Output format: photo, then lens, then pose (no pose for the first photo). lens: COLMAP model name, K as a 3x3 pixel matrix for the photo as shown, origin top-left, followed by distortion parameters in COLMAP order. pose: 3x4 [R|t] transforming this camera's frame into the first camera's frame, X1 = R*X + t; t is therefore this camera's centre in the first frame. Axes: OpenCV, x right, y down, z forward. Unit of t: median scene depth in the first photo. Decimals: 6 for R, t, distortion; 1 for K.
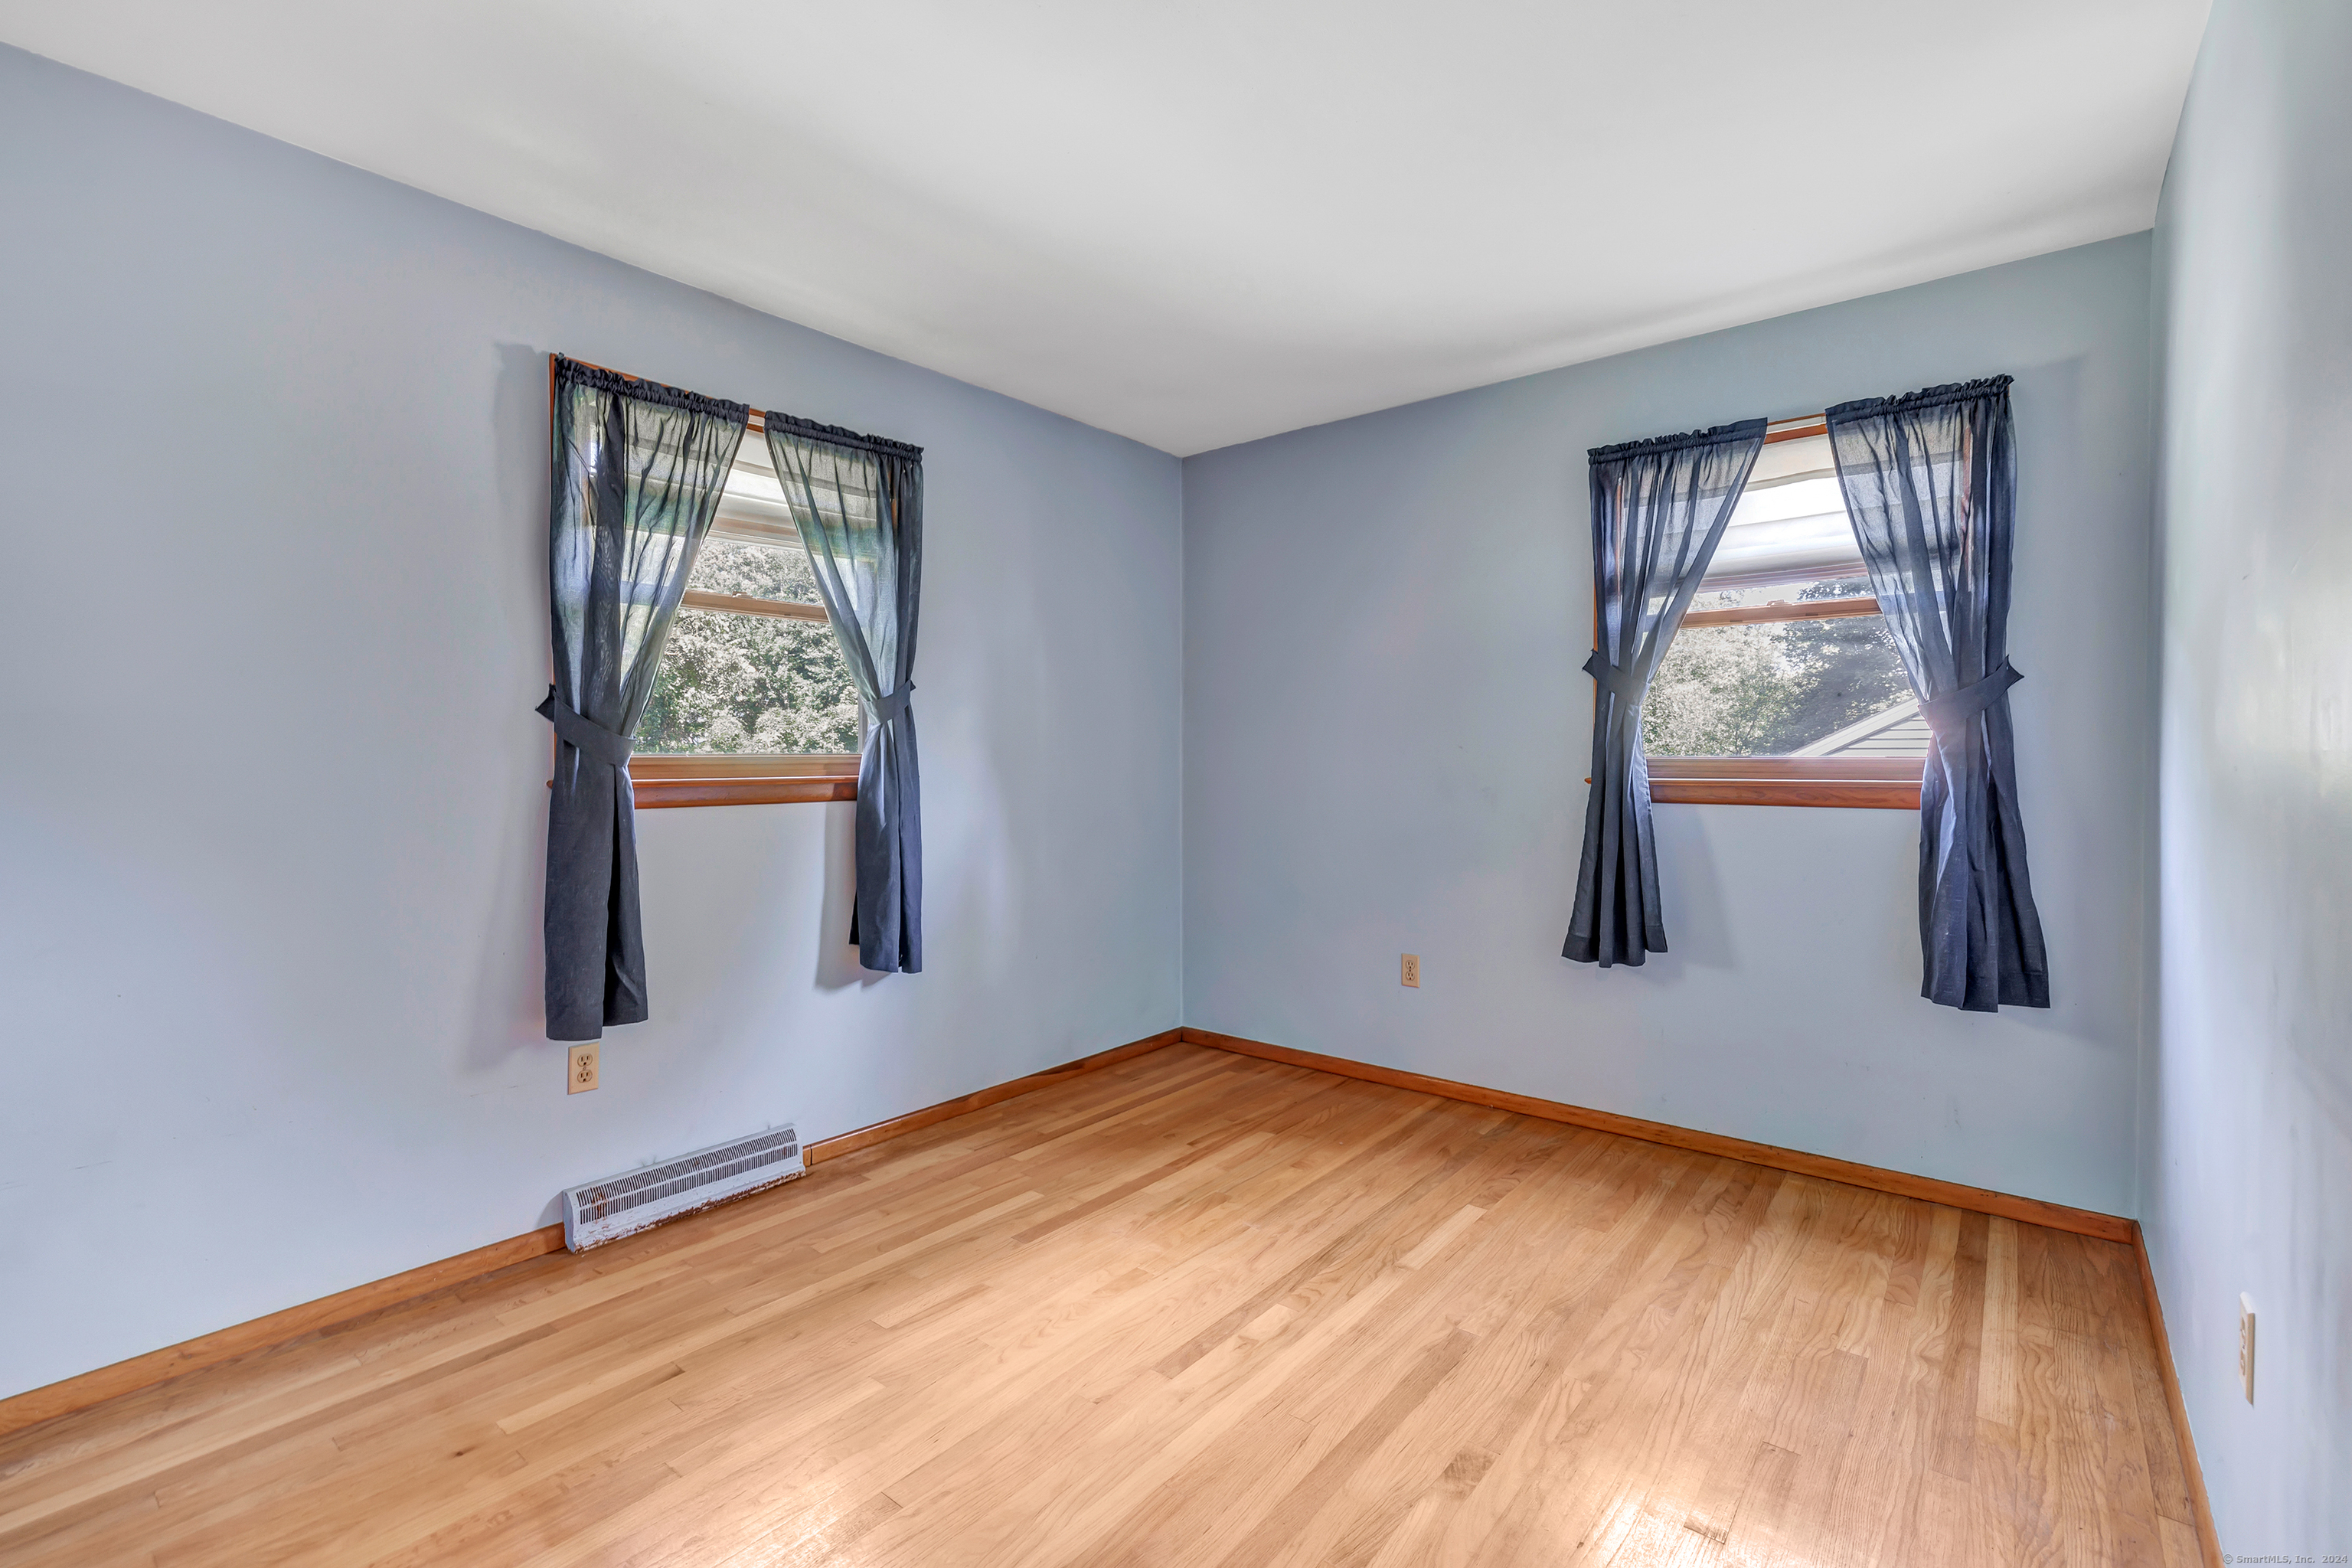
lens RADIAL K [[1067.1, 0, 1167.0], [0, 1067.1, 805.5], [0, 0, 1]] dist [0.001404, 0.000402]
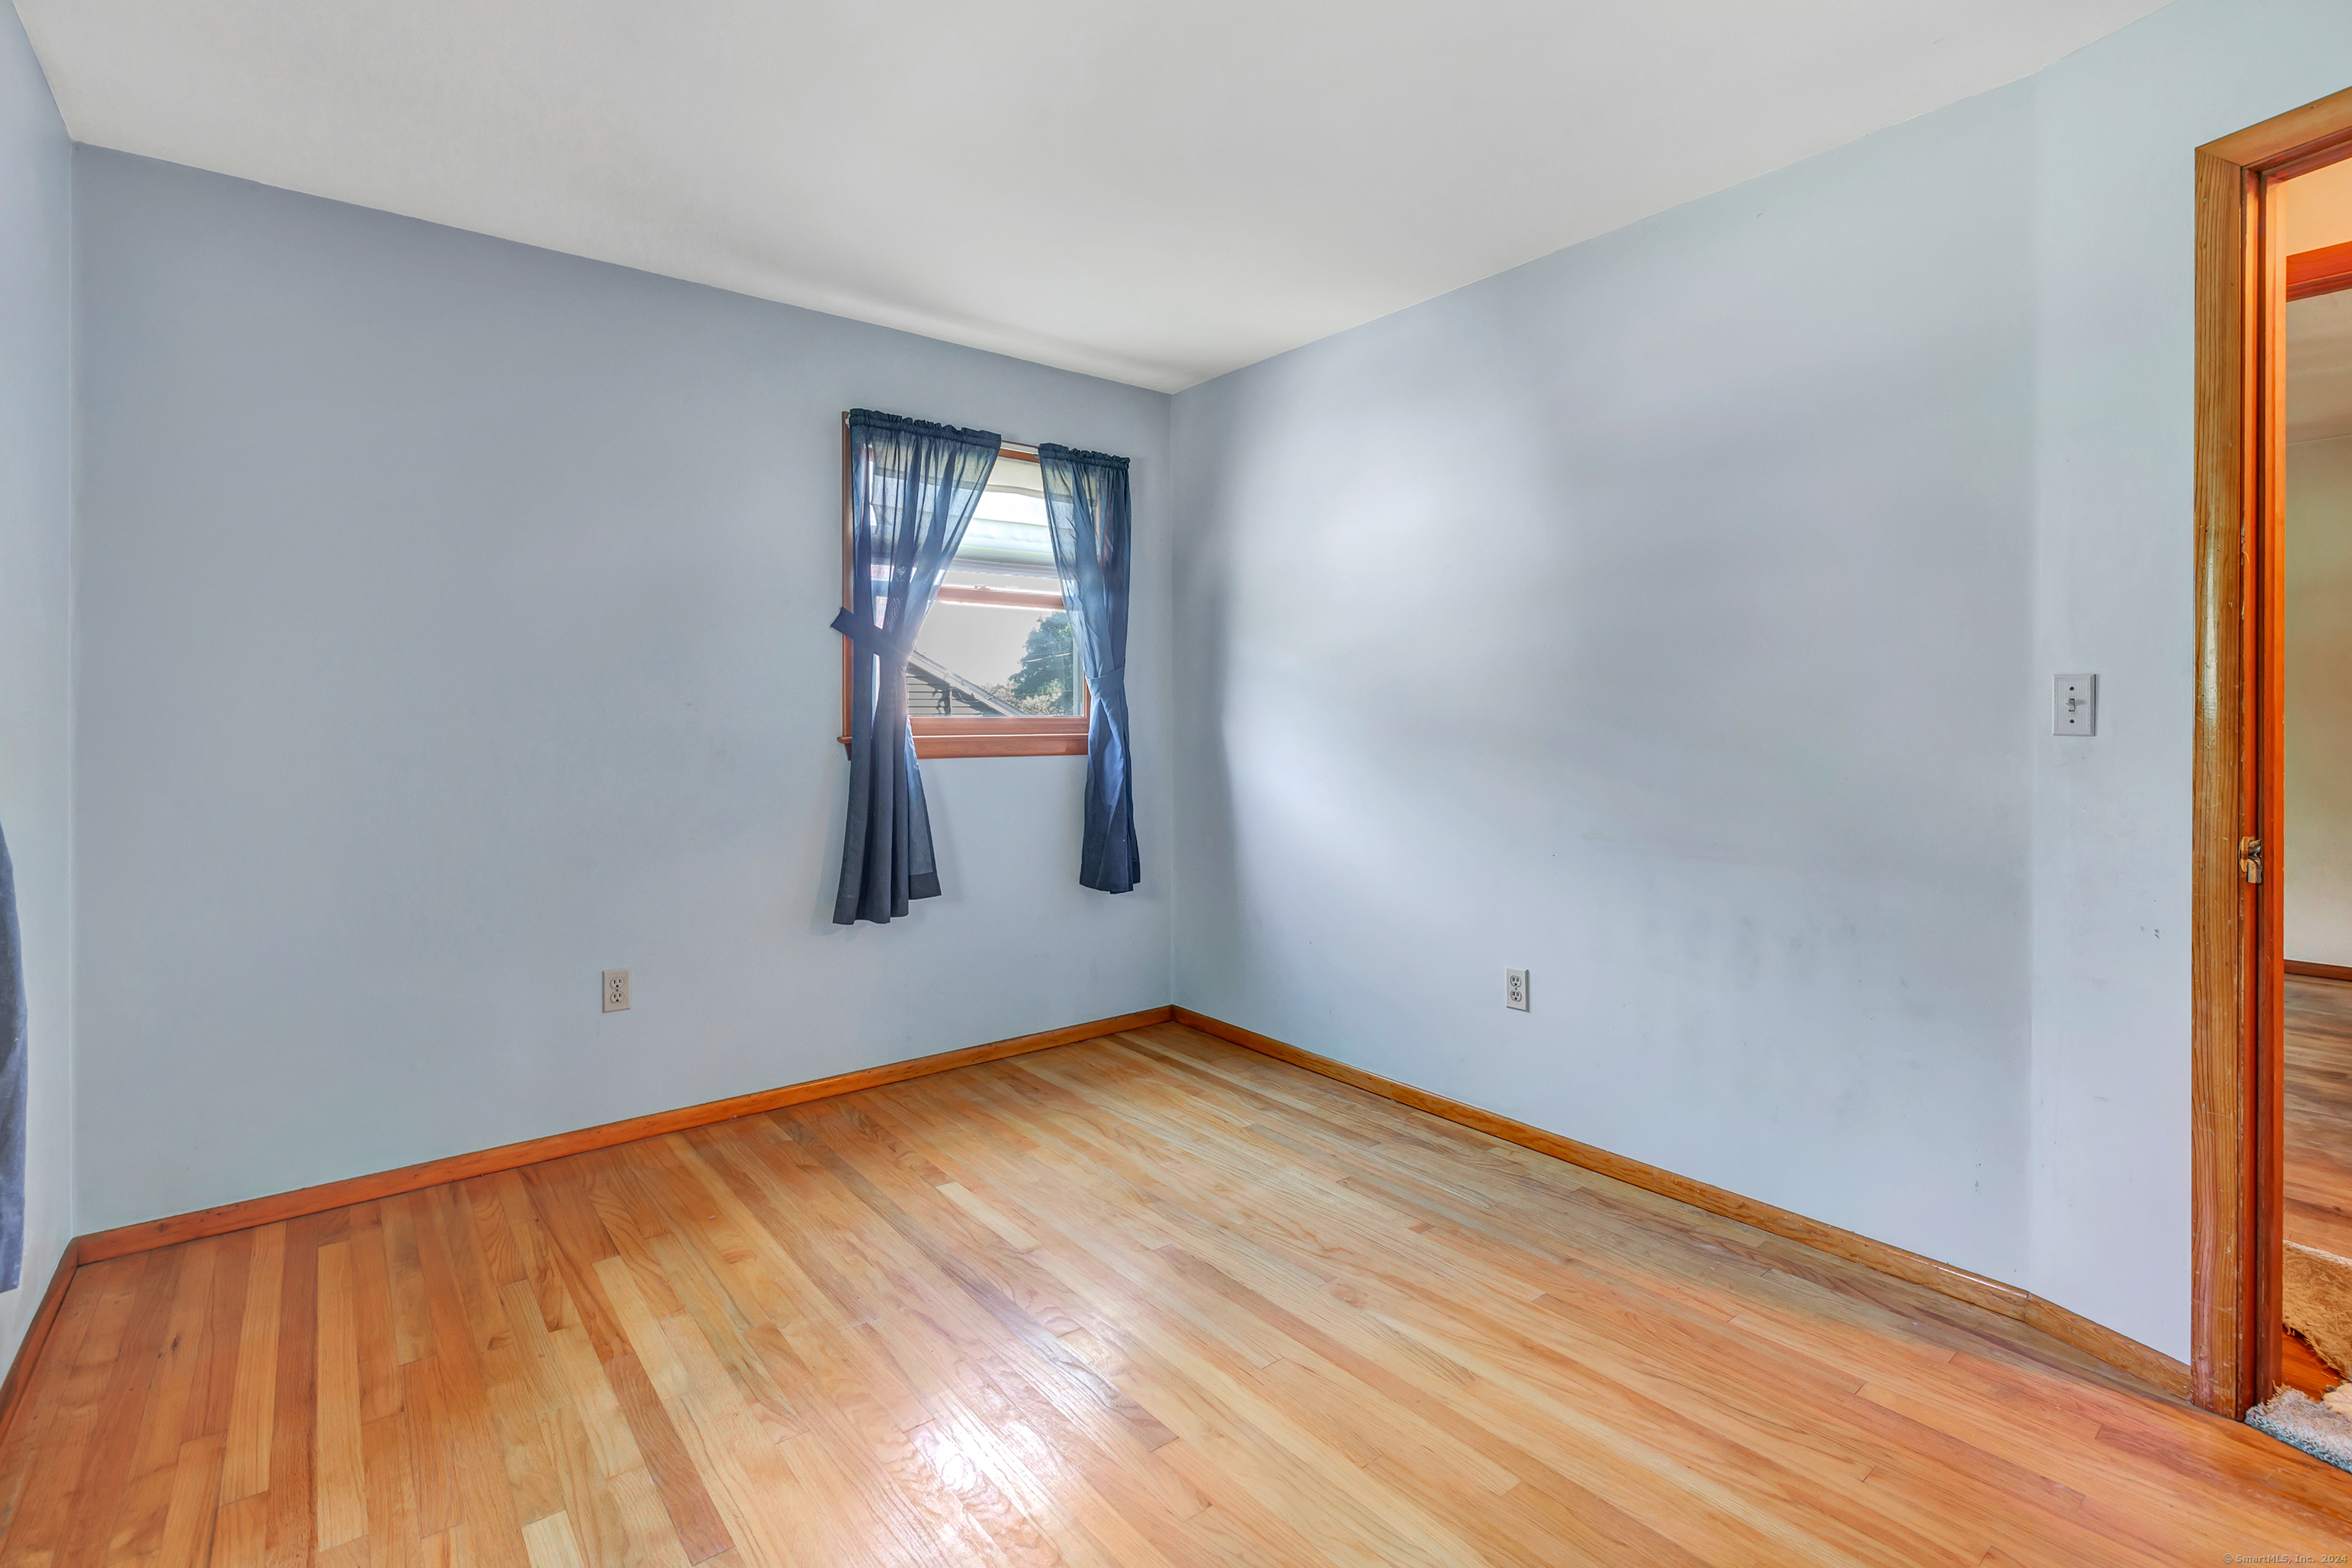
lens RADIAL K [[1064.6, 0, 1188.8], [0, 1064.6, 738.7], [0, 0, 1]] dist [-0.004632, 0.000685]
pose [[0.205510, -0.016257, 0.978520, -0.554165], [0.044877, 0.998967, 0.007172, -0.018853], [-0.977626, 0.042439, 0.206027, 0.537369]]
